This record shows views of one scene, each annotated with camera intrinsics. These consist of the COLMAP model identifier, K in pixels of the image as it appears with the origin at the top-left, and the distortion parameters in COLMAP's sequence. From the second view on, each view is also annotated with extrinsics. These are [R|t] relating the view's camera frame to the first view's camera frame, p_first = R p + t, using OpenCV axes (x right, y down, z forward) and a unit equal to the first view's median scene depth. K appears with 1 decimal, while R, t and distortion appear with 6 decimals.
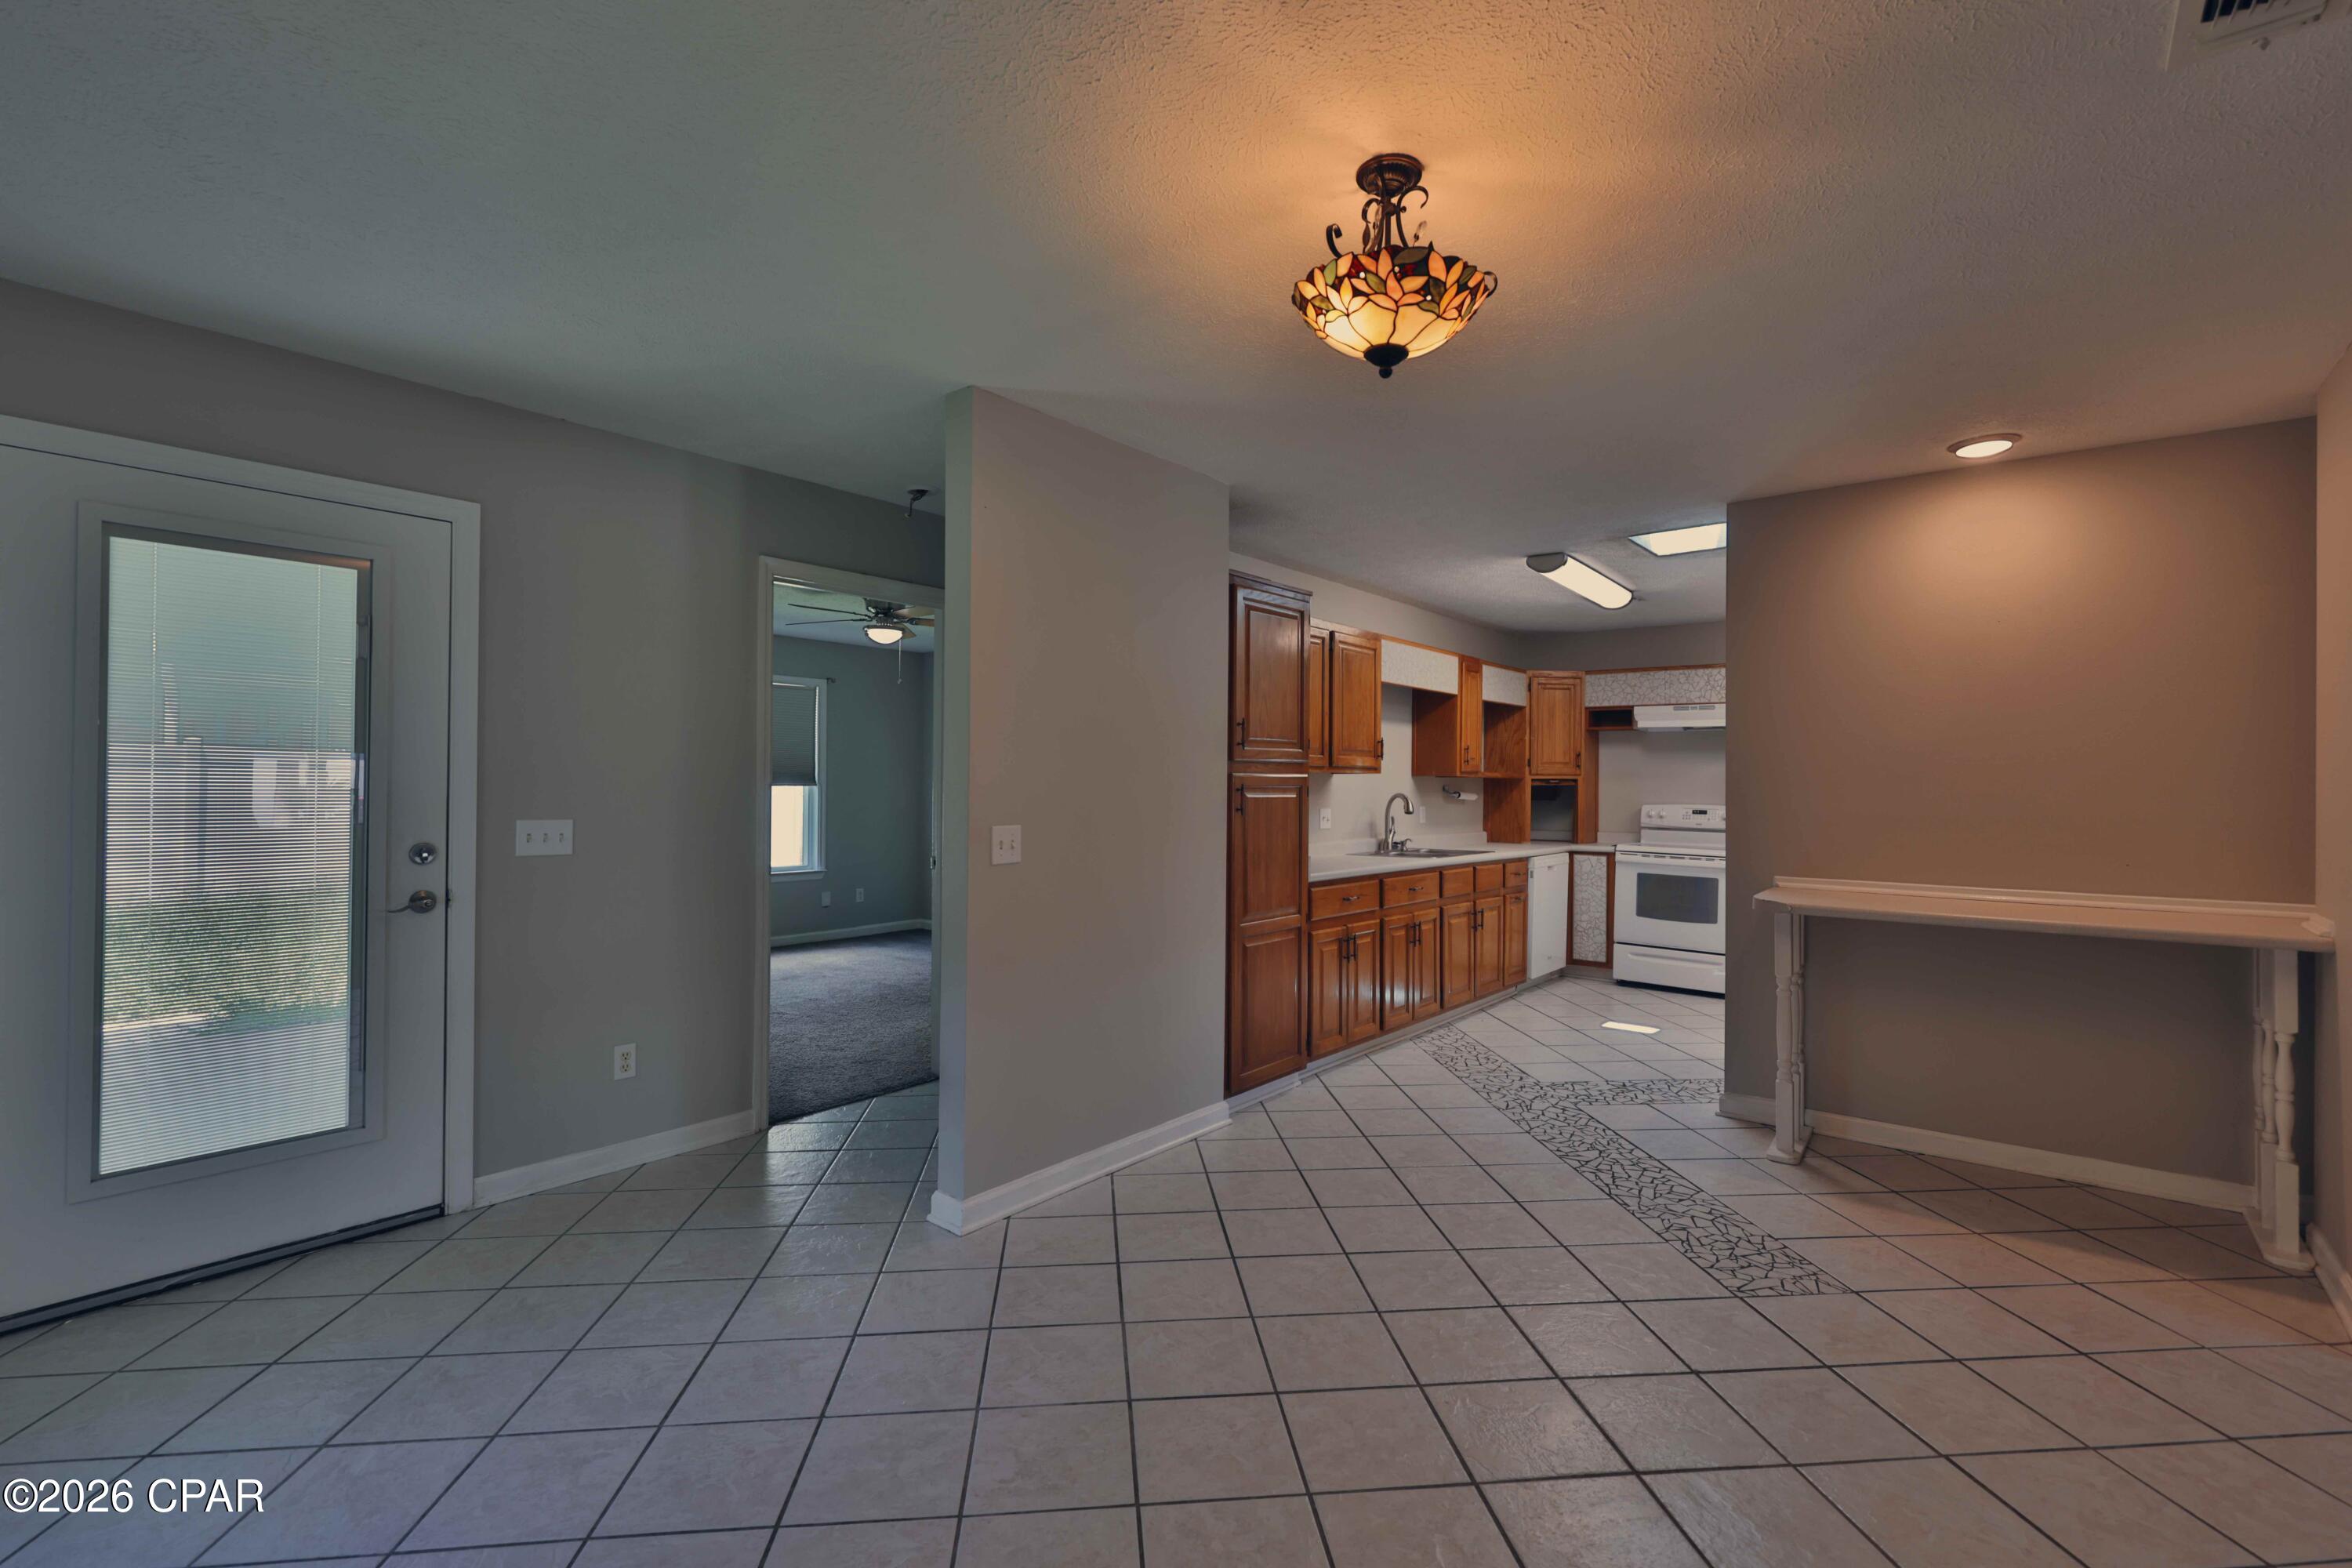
lens RADIAL K [[1034.5, 0, 1176.0], [0, 1034.5, 784.0], [0, 0, 1]] dist [0.000274, -0.000065]
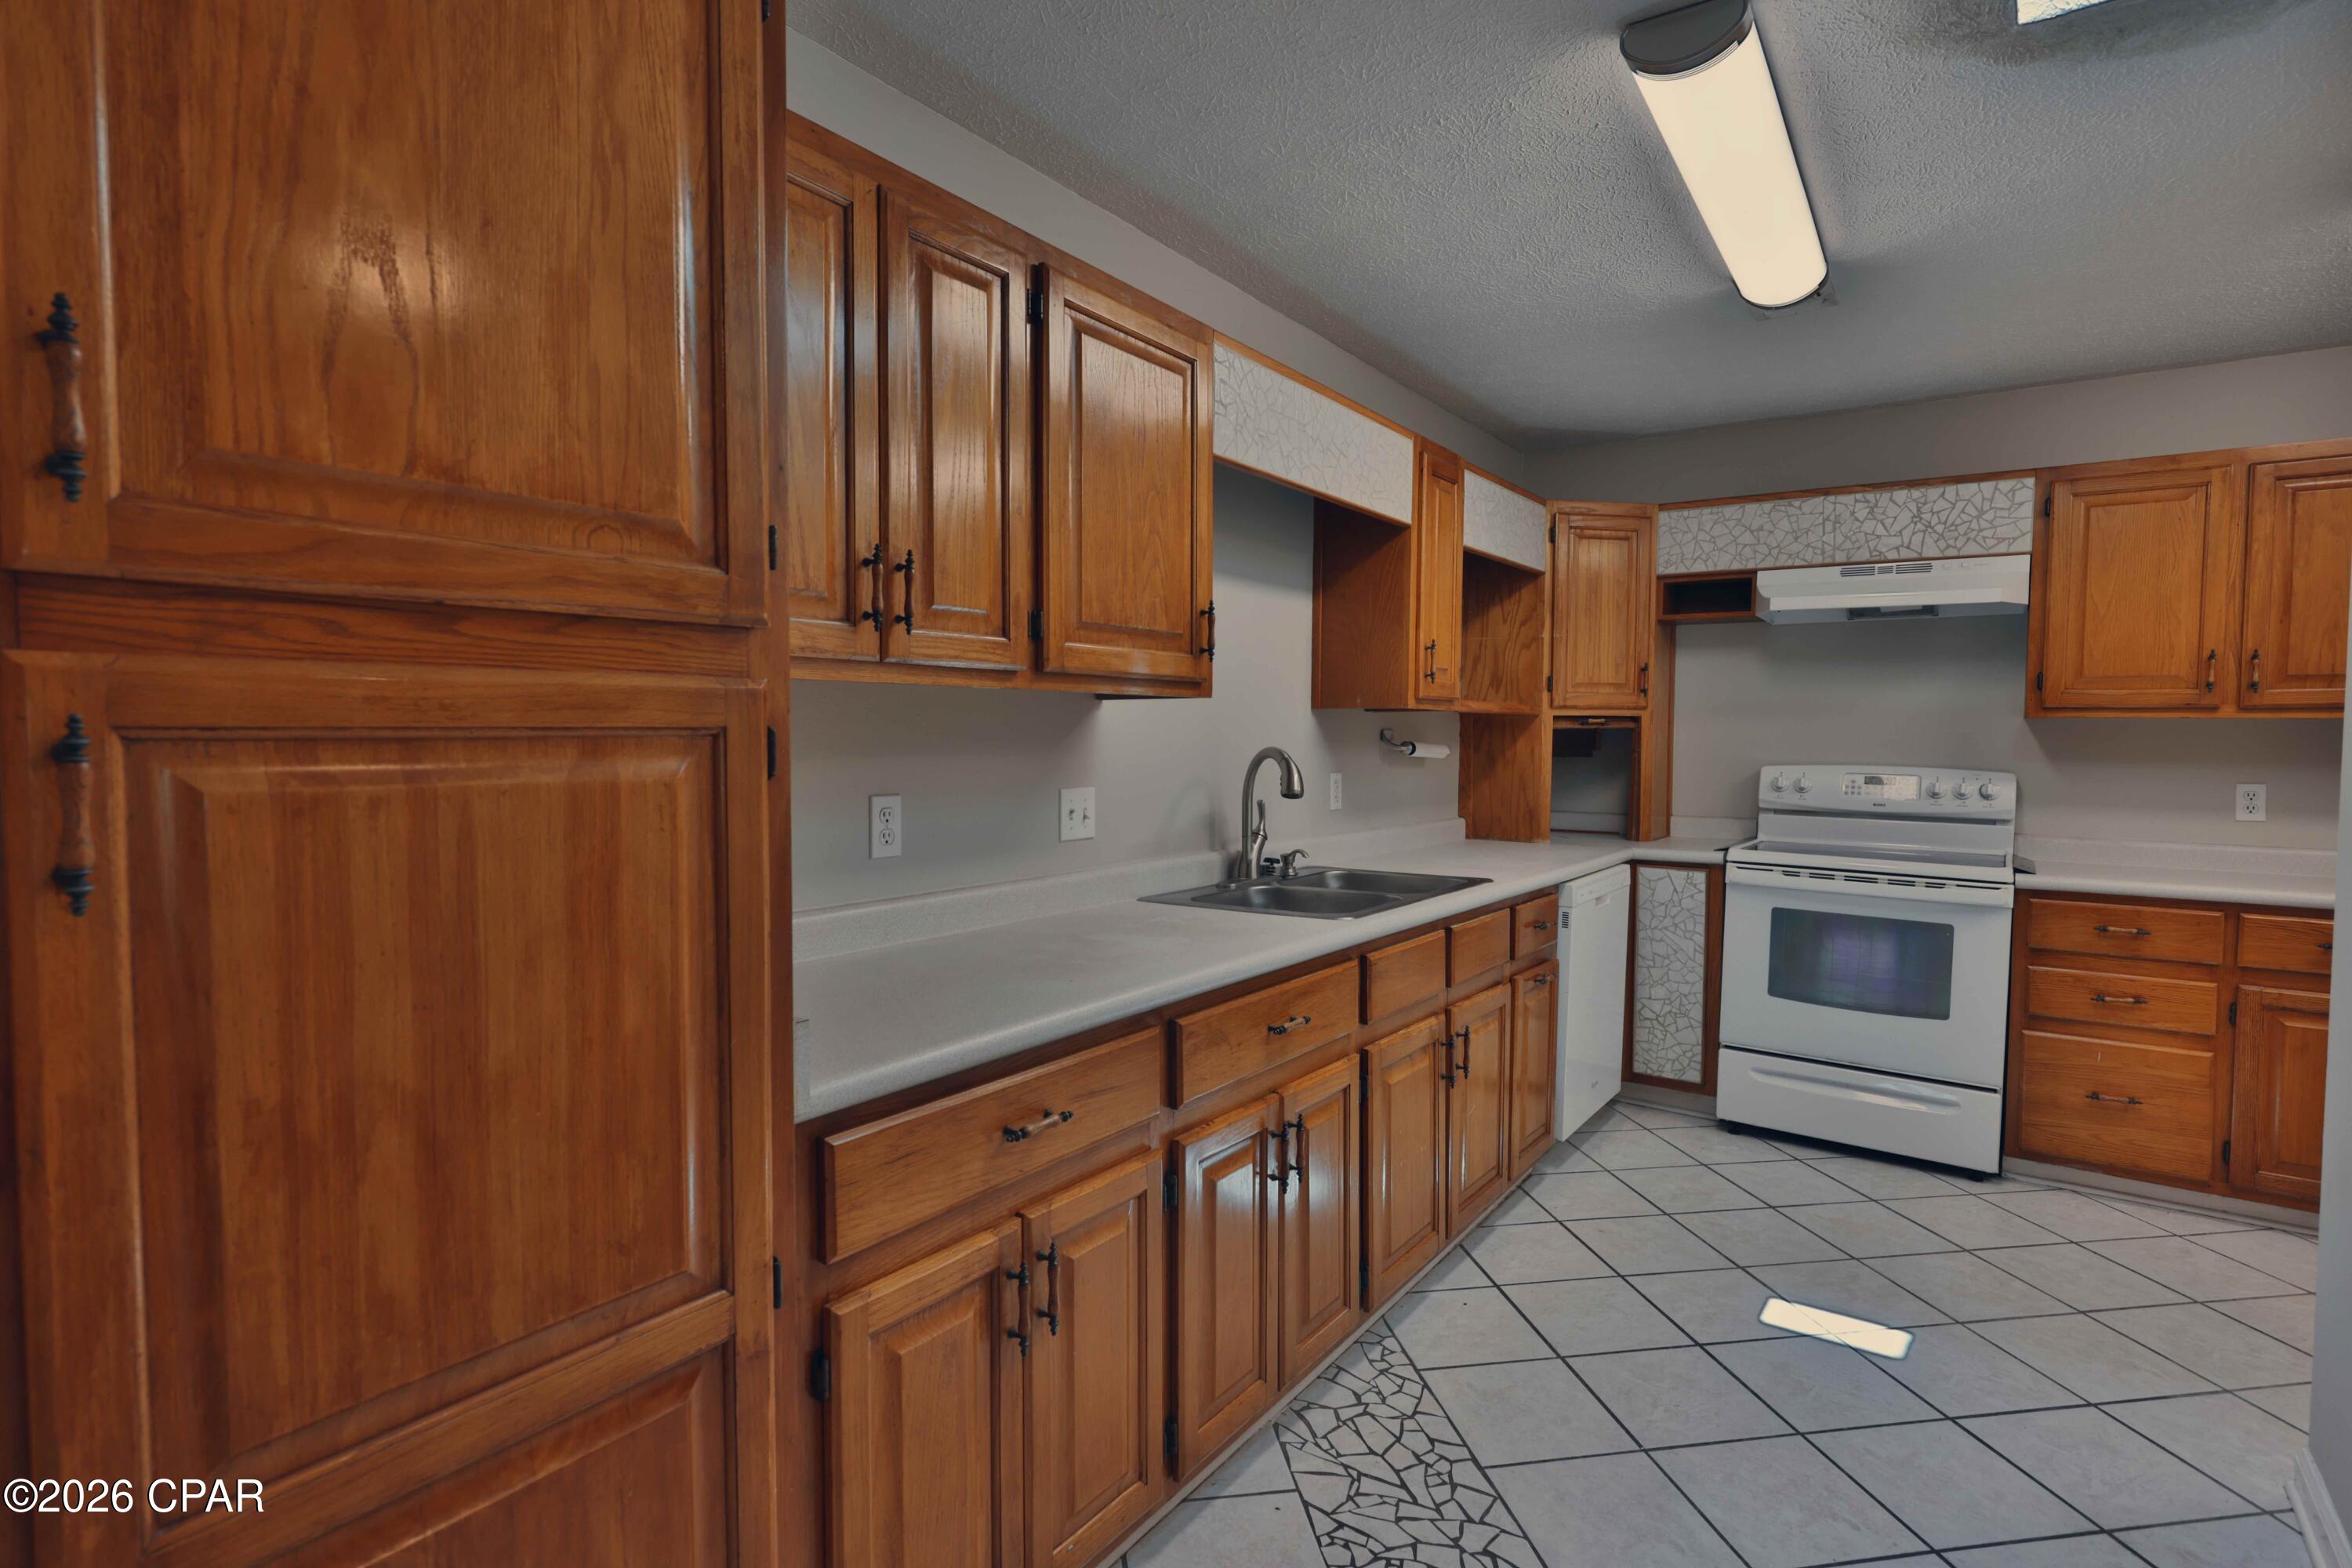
lens RADIAL K [[1126.0, 0, 1176.0], [0, 1126.0, 784.0], [0, 0, 1]] dist [-0.000290, -0.000021]
pose [[0.998218, -0.005336, 0.059427, 0.134681], [0.002464, 0.998831, 0.048285, 0.001481], [-0.059616, -0.048052, 0.997064, 0.491773]]
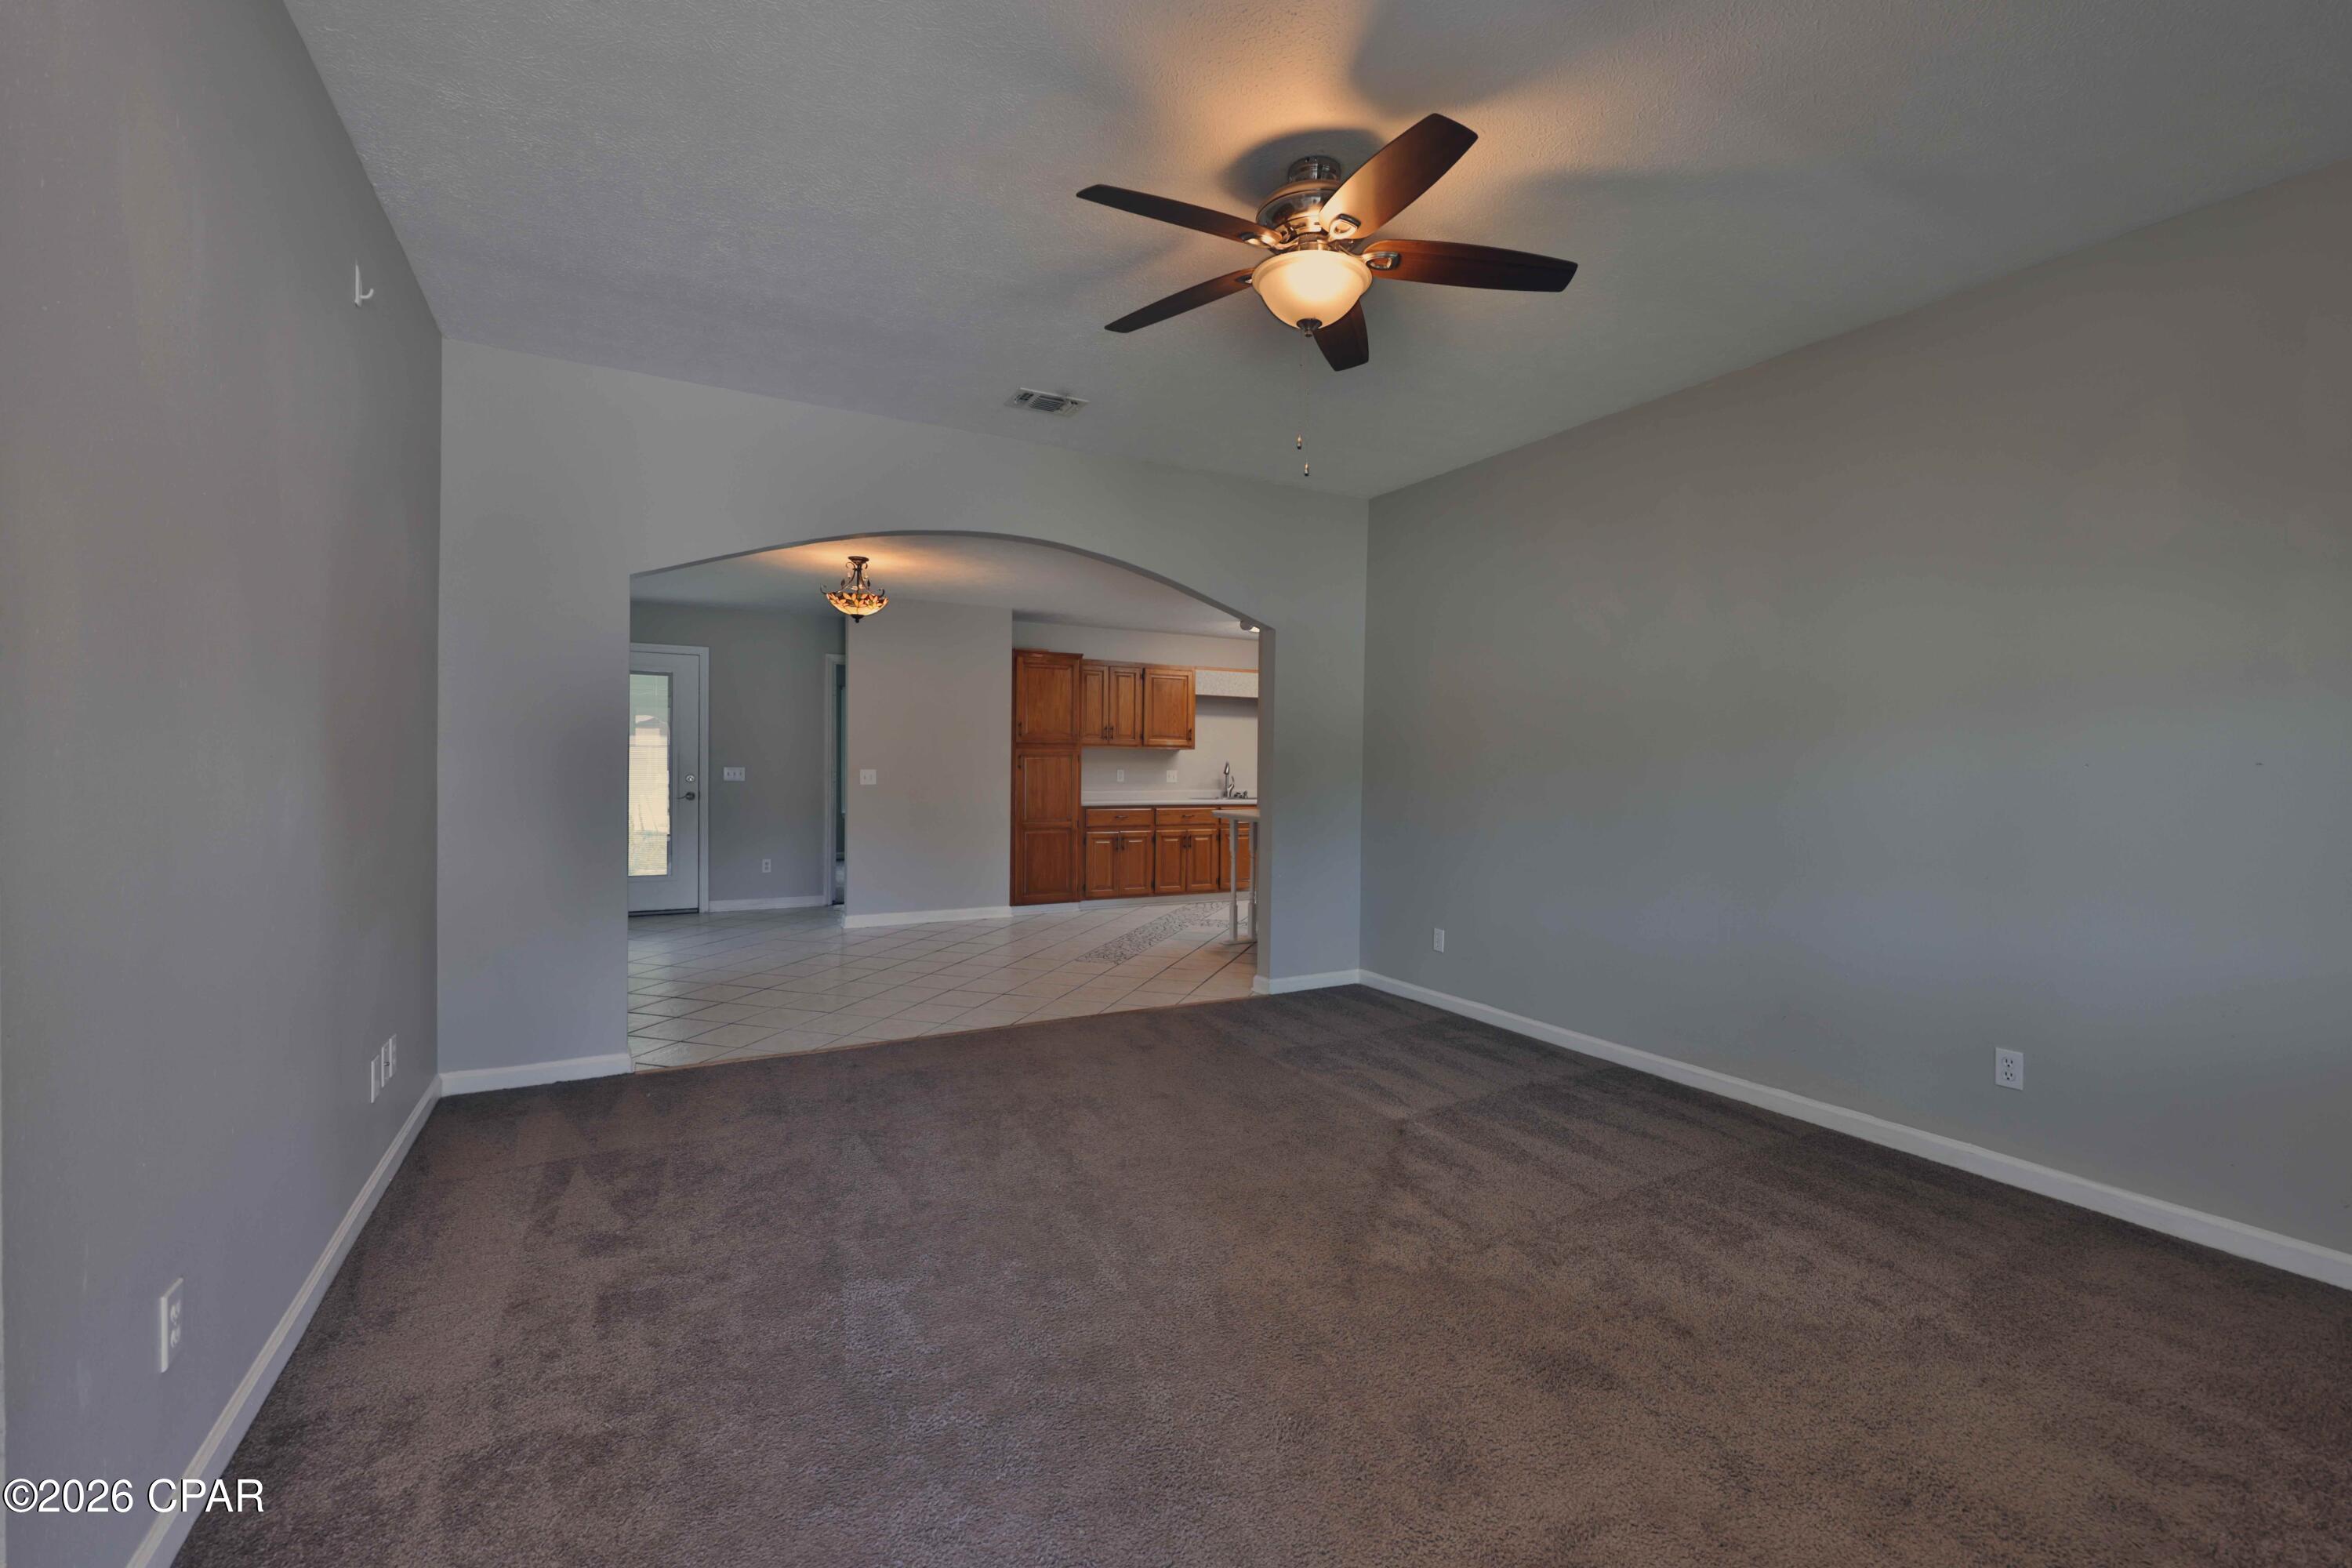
lens RADIAL K [[1034.5, 0, 1176.0], [0, 1034.5, 784.0], [0, 0, 1]] dist [0.000274, -0.000065]
pose [[0.920340, 0.011897, -0.390939, 0.692911], [-0.004354, 0.999787, 0.020176, 0.010212], [0.391096, -0.016867, 0.920195, -0.460928]]
